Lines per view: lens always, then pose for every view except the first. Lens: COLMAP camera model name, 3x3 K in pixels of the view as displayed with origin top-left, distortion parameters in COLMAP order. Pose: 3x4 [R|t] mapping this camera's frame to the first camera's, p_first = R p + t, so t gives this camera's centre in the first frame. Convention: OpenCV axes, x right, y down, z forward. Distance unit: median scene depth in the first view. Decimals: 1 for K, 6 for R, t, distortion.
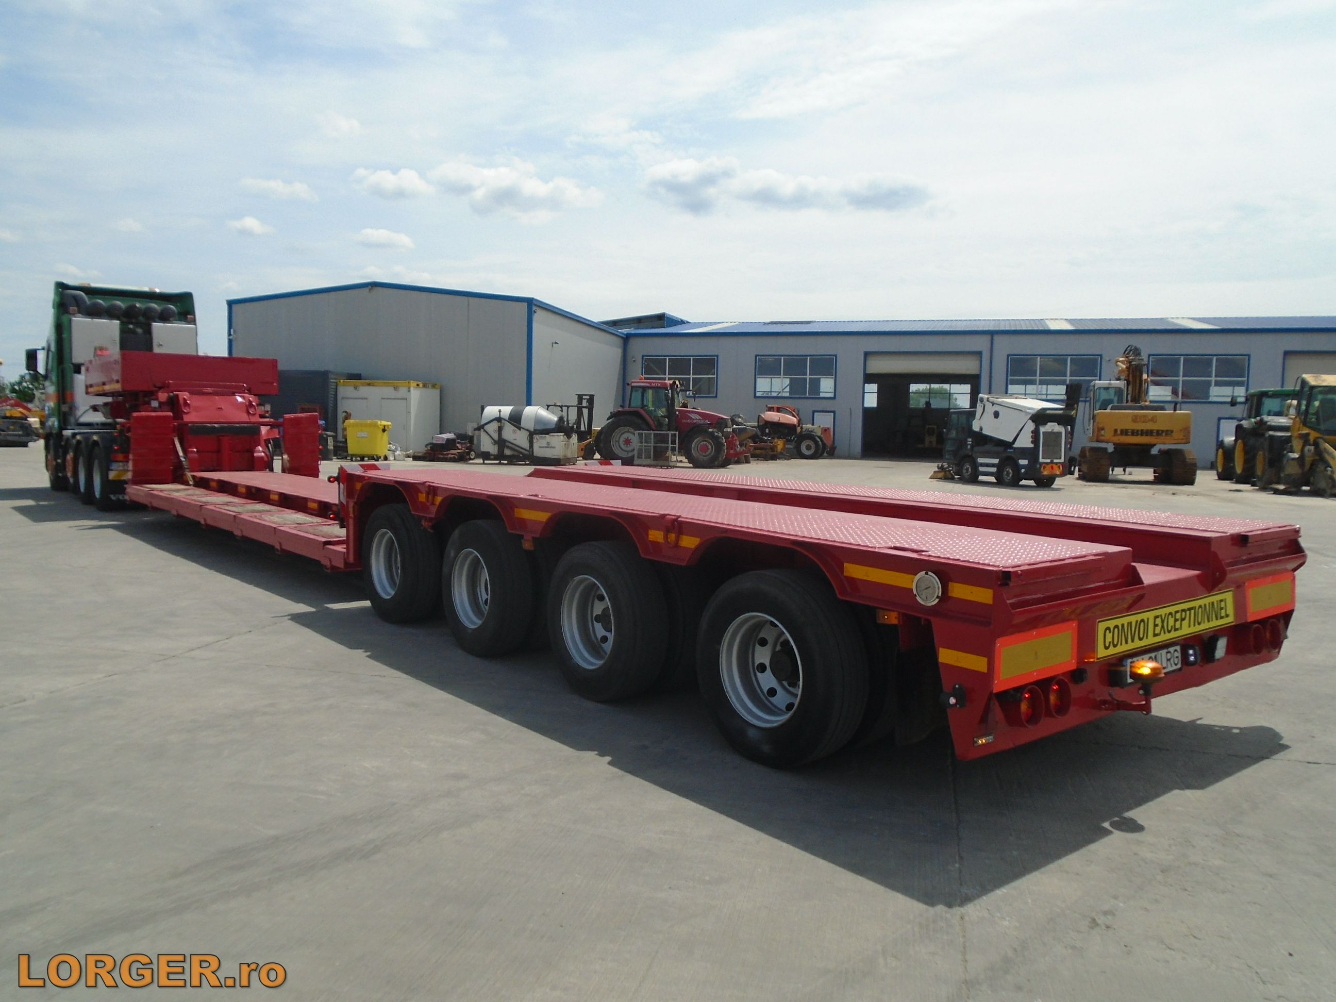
lens RADIAL K [[1033.7, 0, 668.0], [0, 1033.7, 501.0], [0, 0, 1]] dist [-0.002315, -0.003258]
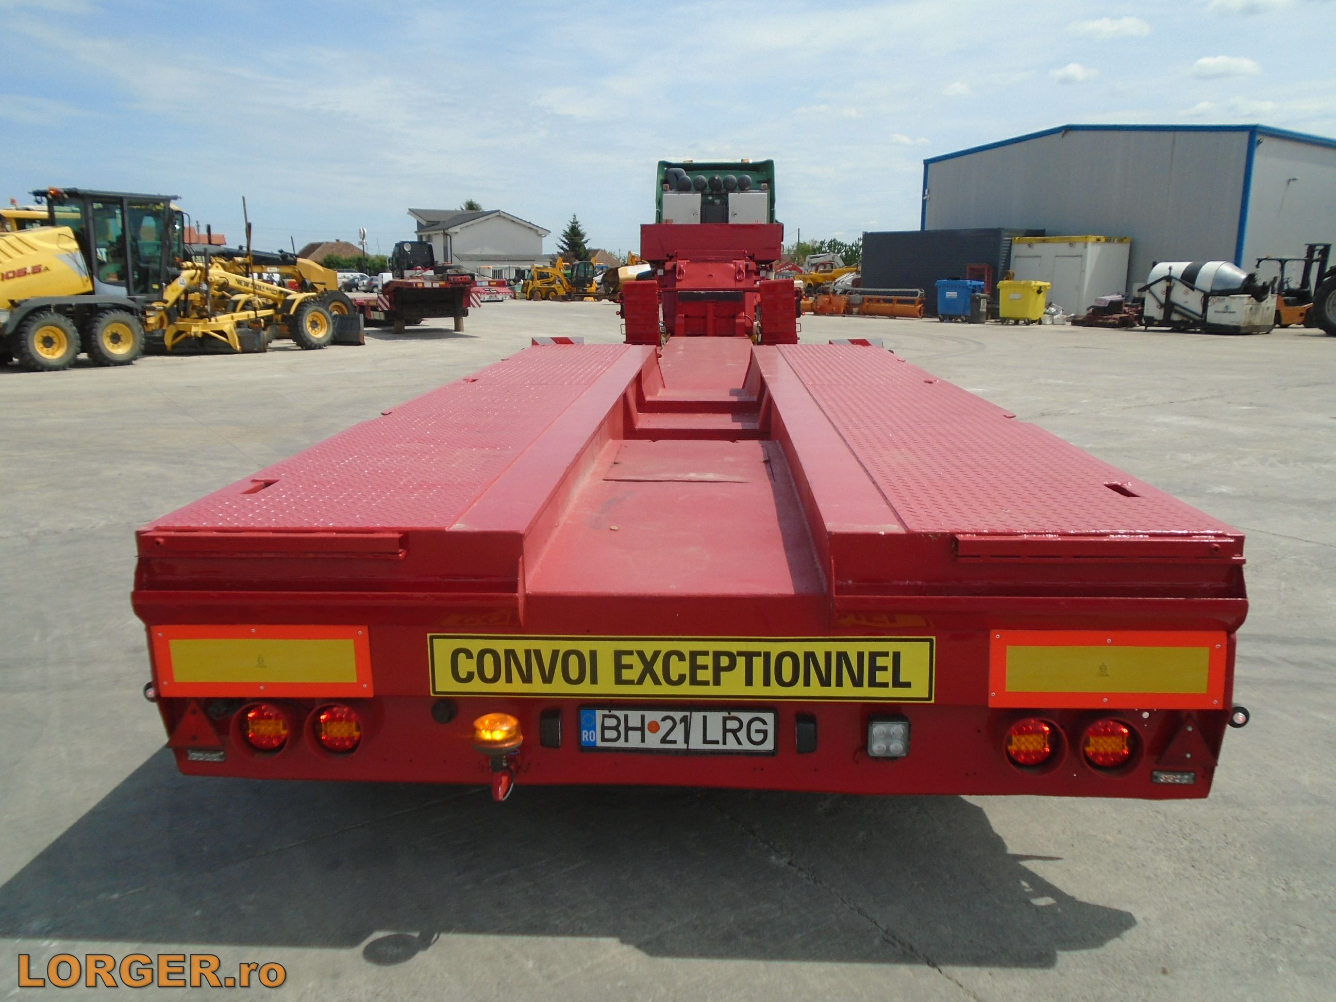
lens RADIAL K [[1033.7, 0, 668.0], [0, 1033.7, 501.0], [0, 0, 1]] dist [-0.002315, -0.003258]
pose [[0.743972, 0.128407, -0.655757, 0.192244], [-0.039341, 0.988077, 0.148848, -0.013450], [0.667051, -0.084940, 0.740154, 0.131597]]
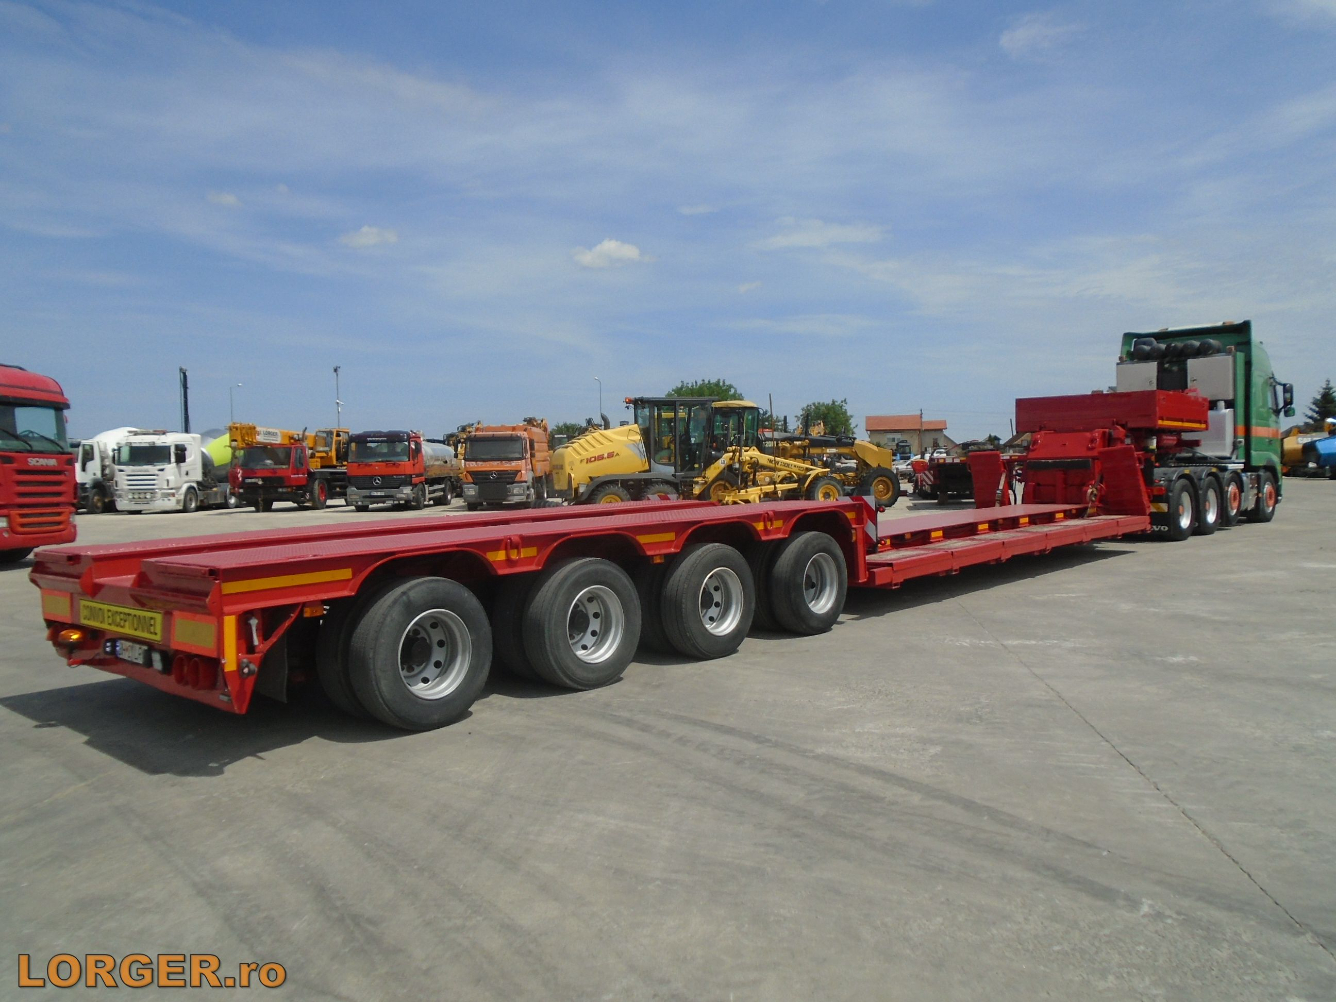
lens RADIAL K [[1033.7, 0, 668.0], [0, 1033.7, 501.0], [0, 0, 1]] dist [-0.002315, -0.003258]
pose [[0.143784, 0.017195, -0.989460, 0.426372], [-0.047782, 0.998804, 0.010414, -0.017886], [0.988455, 0.045781, 0.144434, 0.338828]]
